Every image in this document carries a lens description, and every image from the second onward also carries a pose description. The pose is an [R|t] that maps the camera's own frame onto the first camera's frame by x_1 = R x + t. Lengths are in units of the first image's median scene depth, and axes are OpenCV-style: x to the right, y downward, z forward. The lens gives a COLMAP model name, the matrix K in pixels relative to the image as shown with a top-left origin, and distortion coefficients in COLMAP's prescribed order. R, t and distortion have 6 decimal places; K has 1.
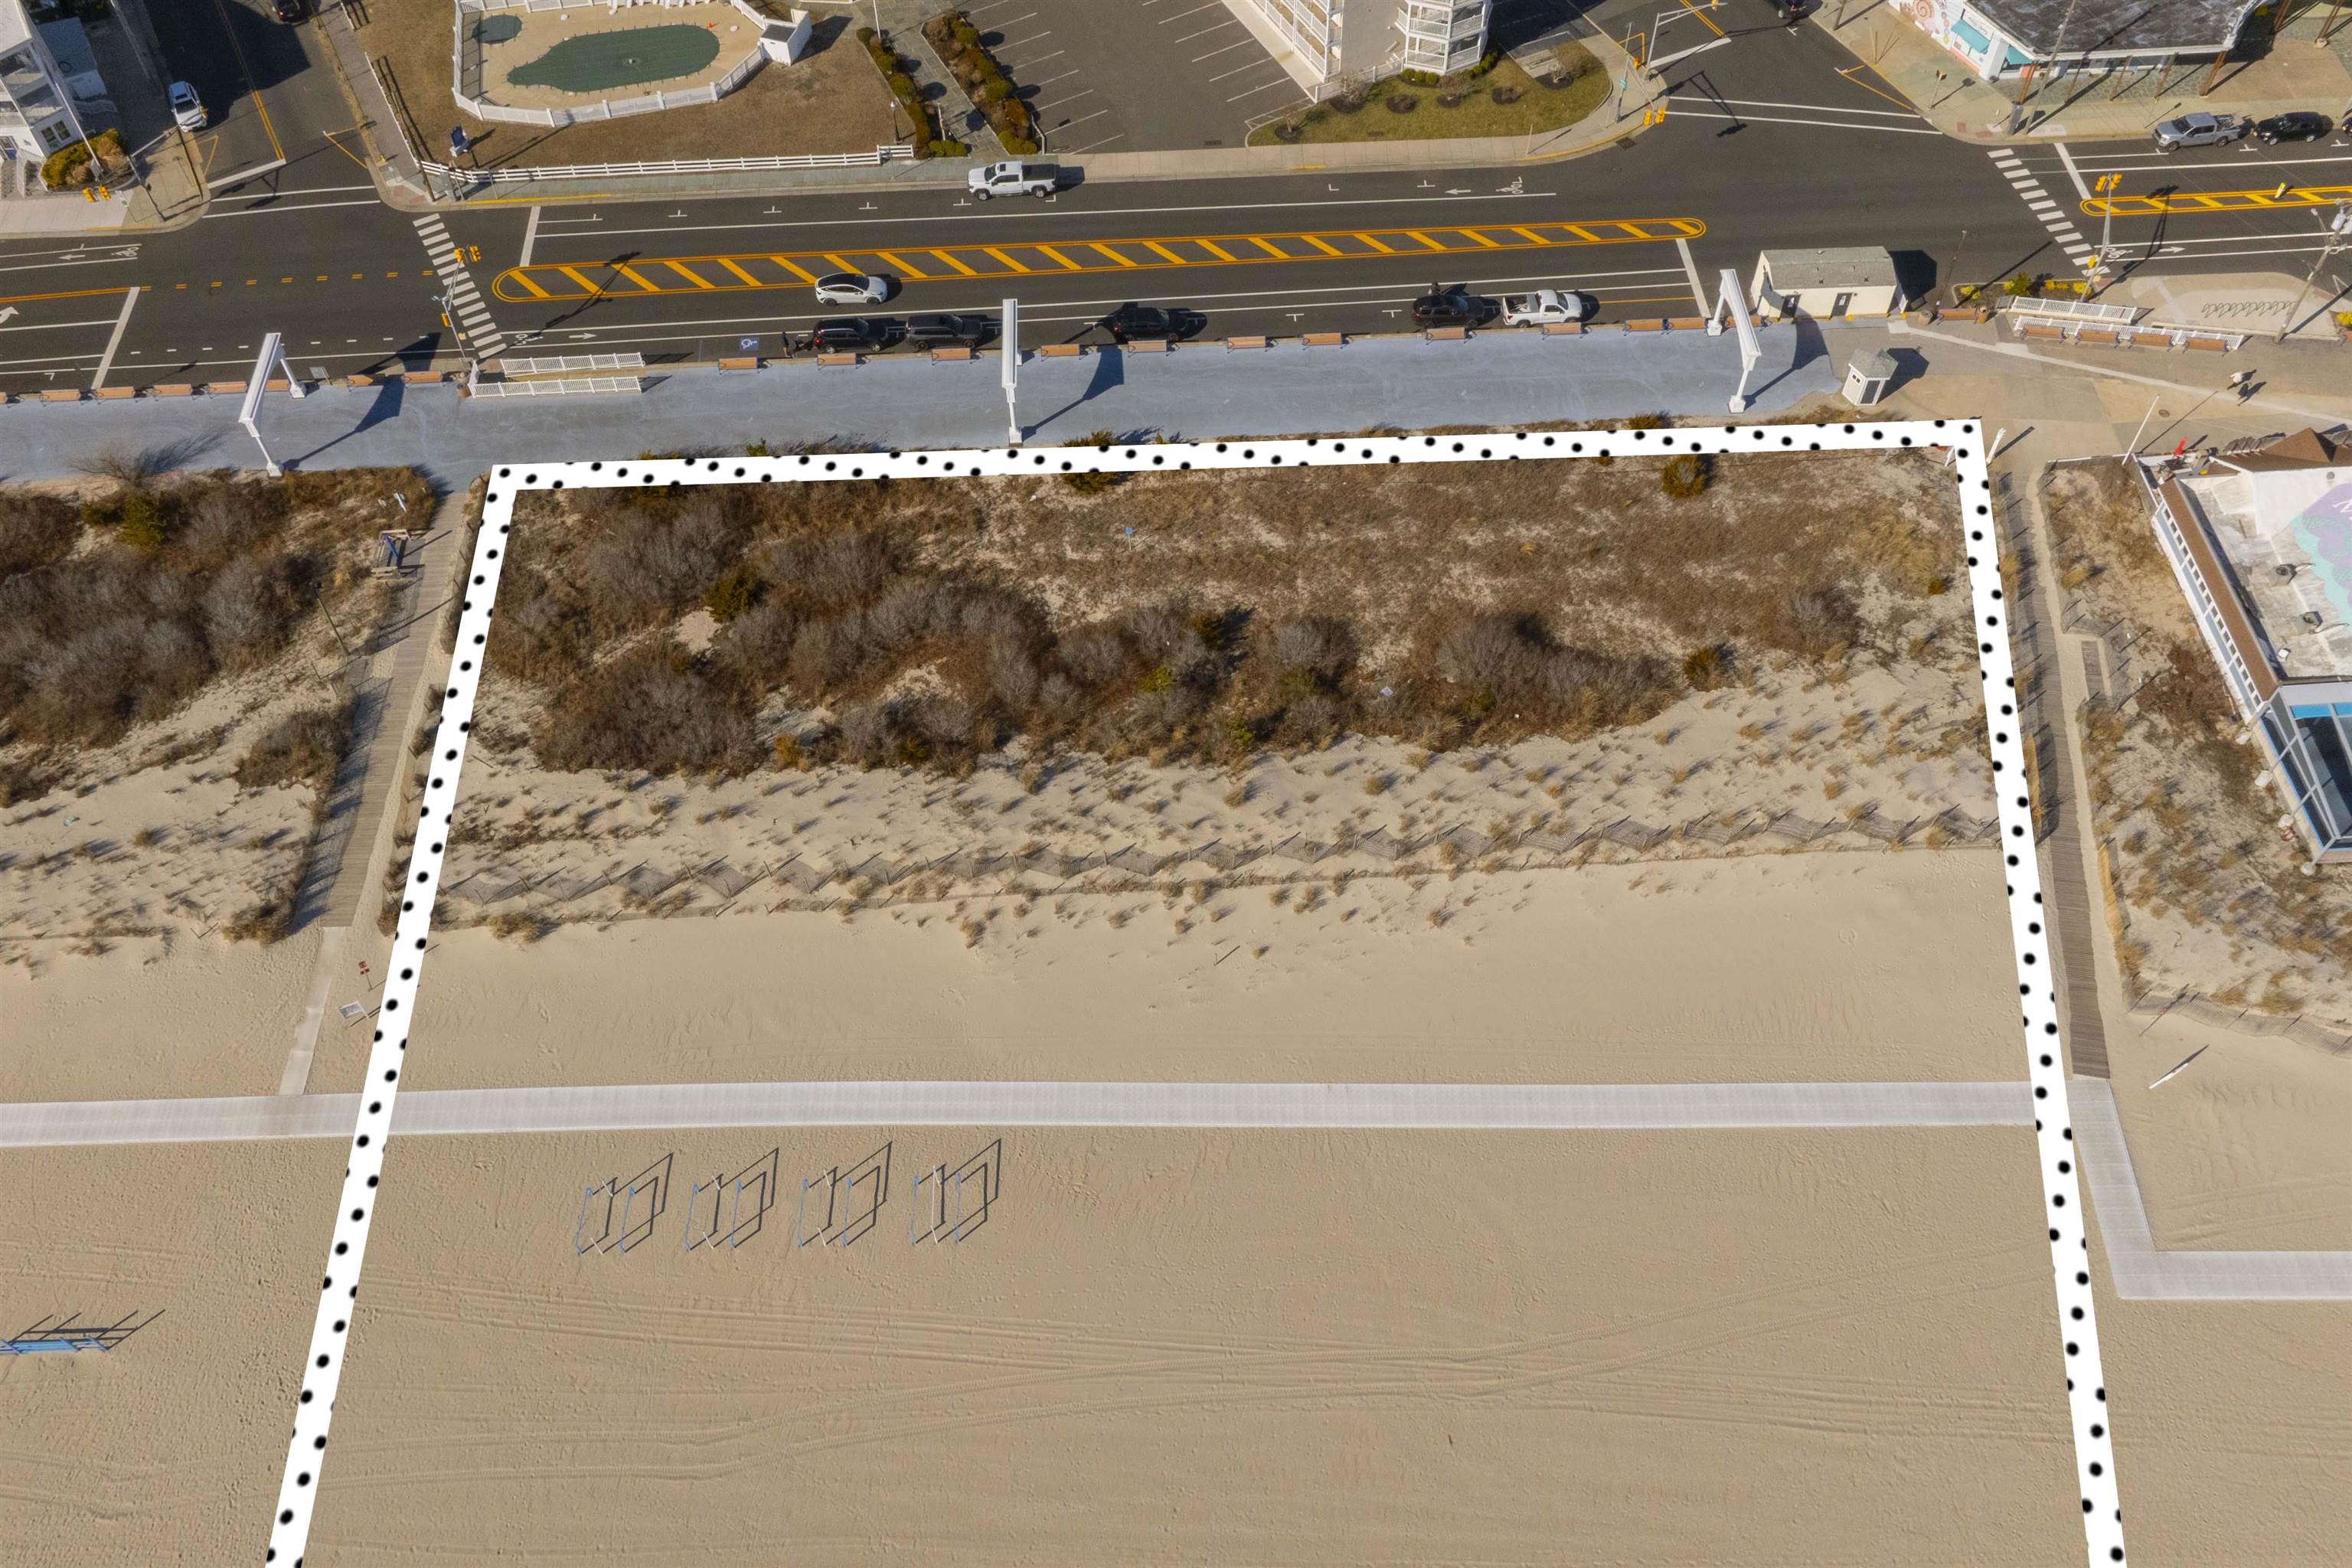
lens RADIAL K [[1969.4, 0, 1170.6], [0, 1969.4, 773.6], [0, 0, 1]] dist [-0.001355, -0.053529]
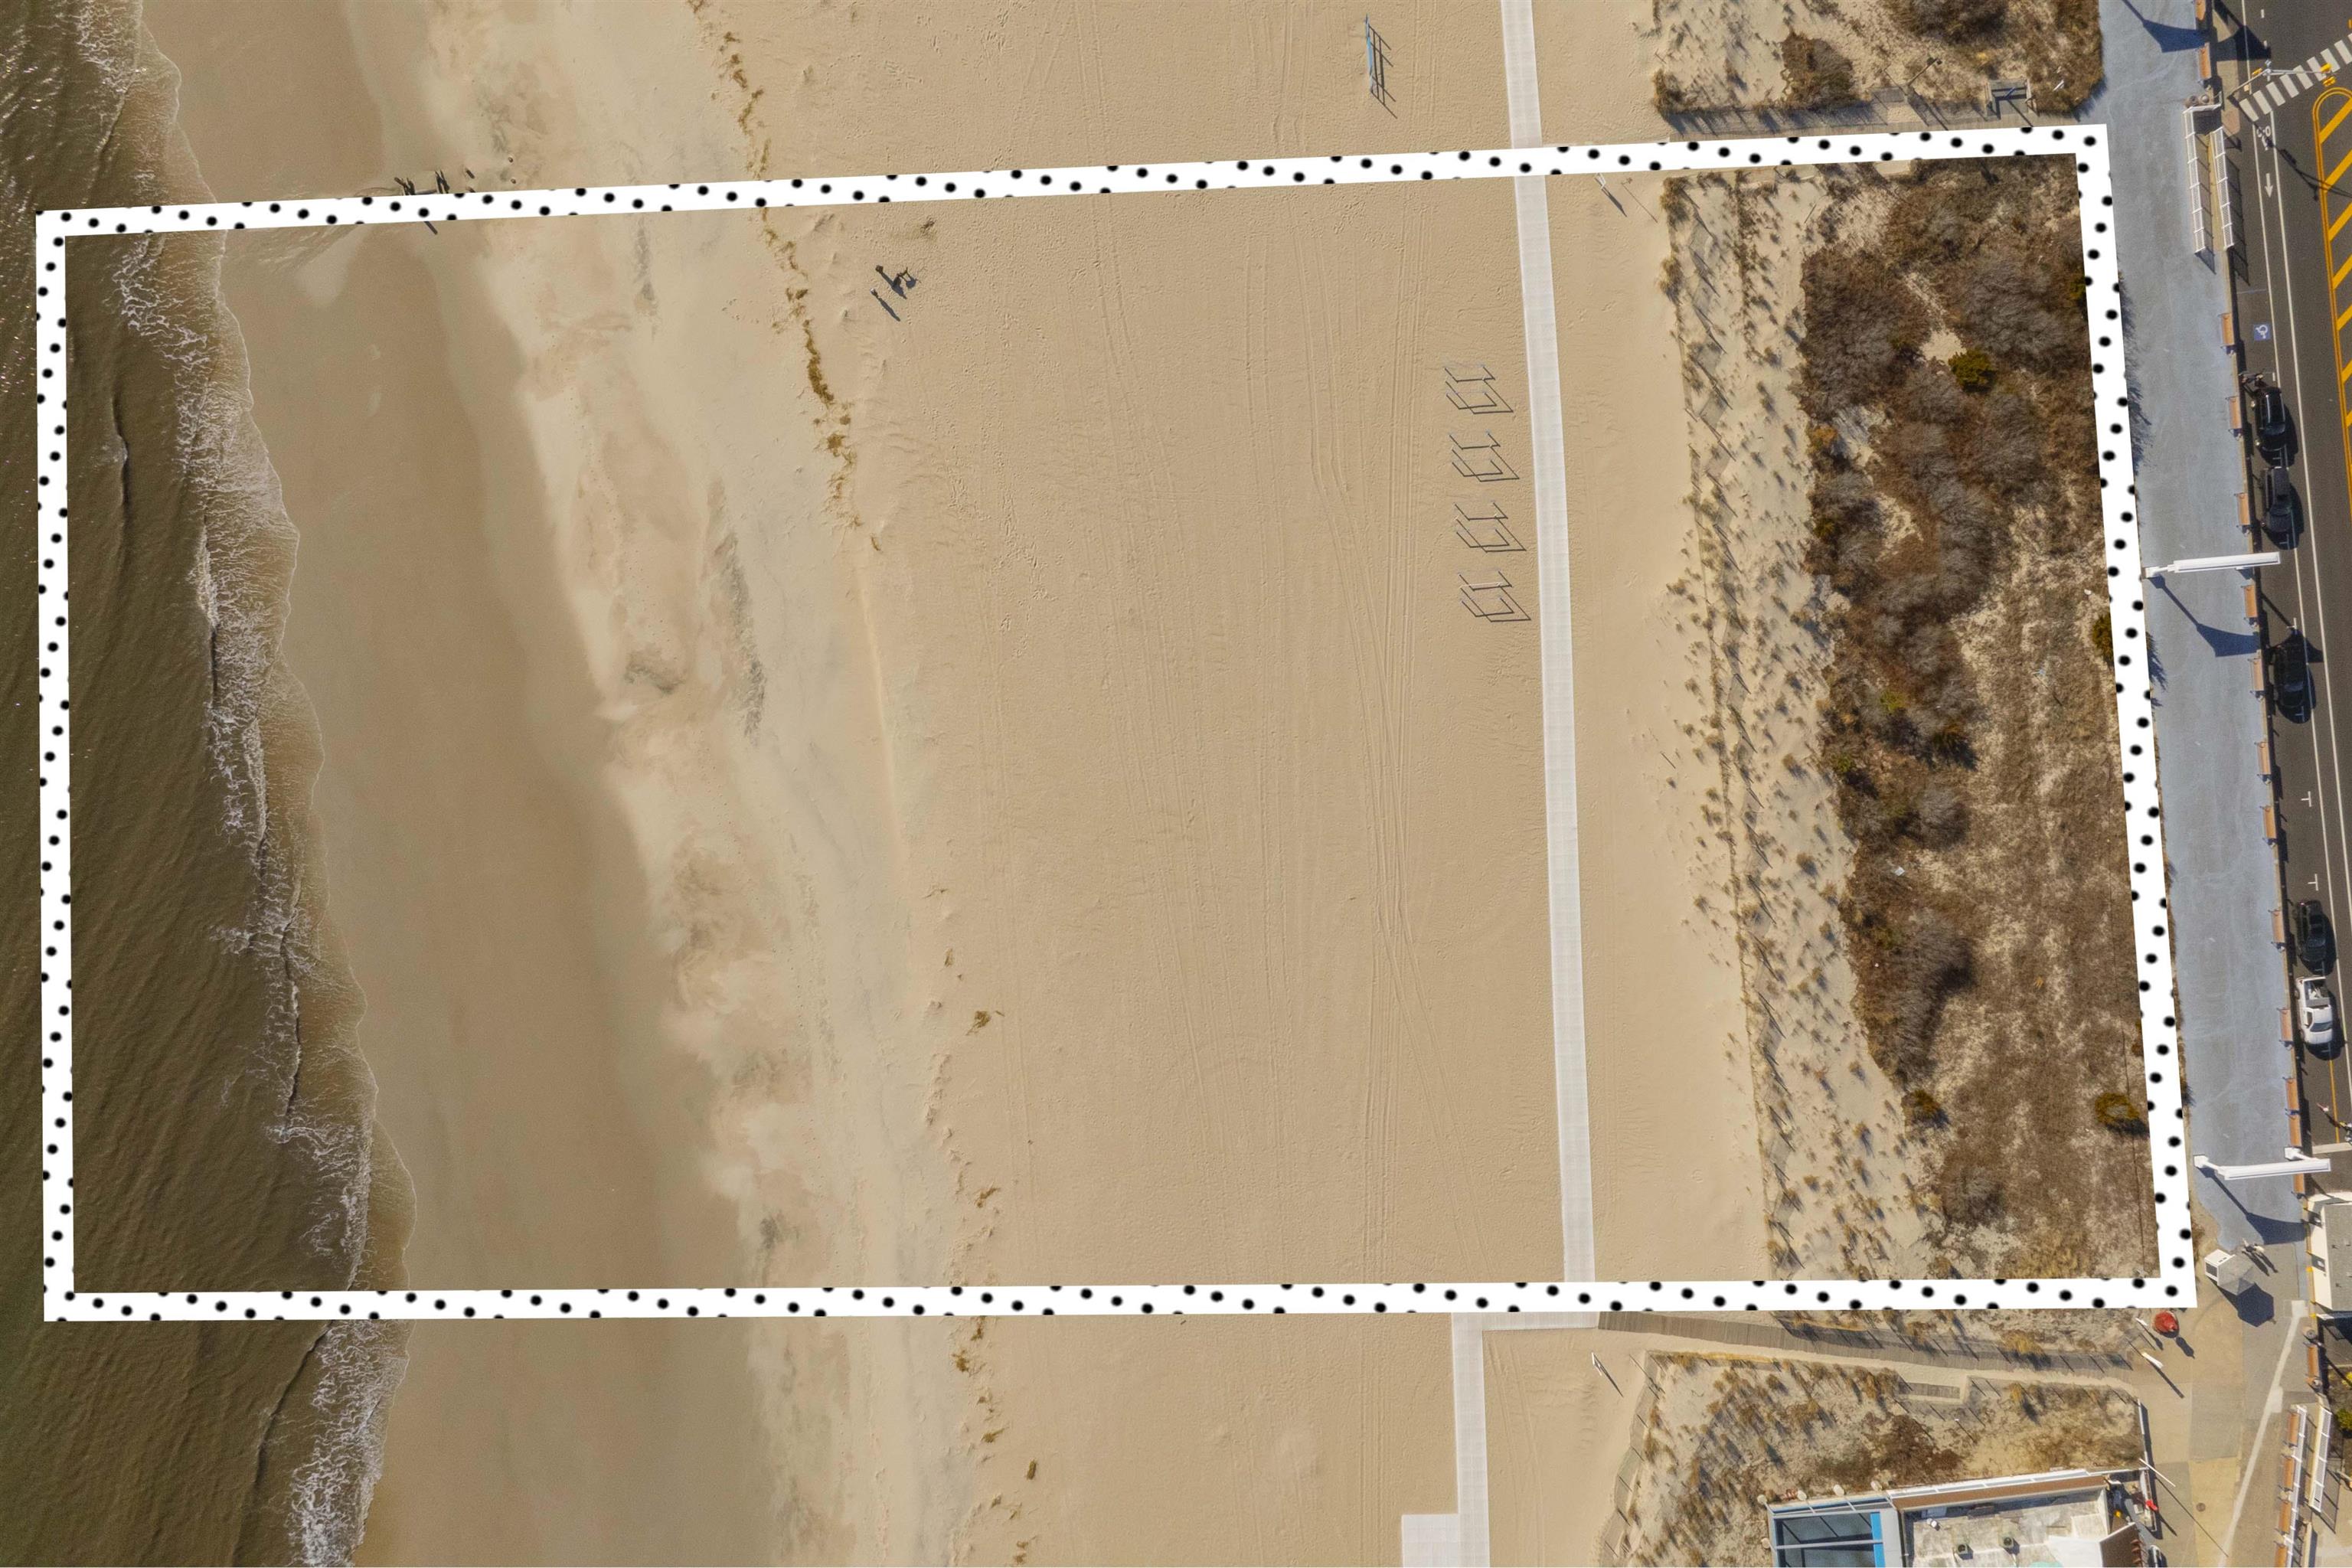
lens RADIAL K [[1969.4, 0, 1170.6], [0, 1969.4, 773.6], [0, 0, 1]] dist [-0.001355, -0.053529]
pose [[0.047142, 0.998528, 0.026834, -0.017240], [-0.802918, 0.021898, 0.595688, -0.457818], [0.594223, -0.049628, 0.802768, -0.388938]]
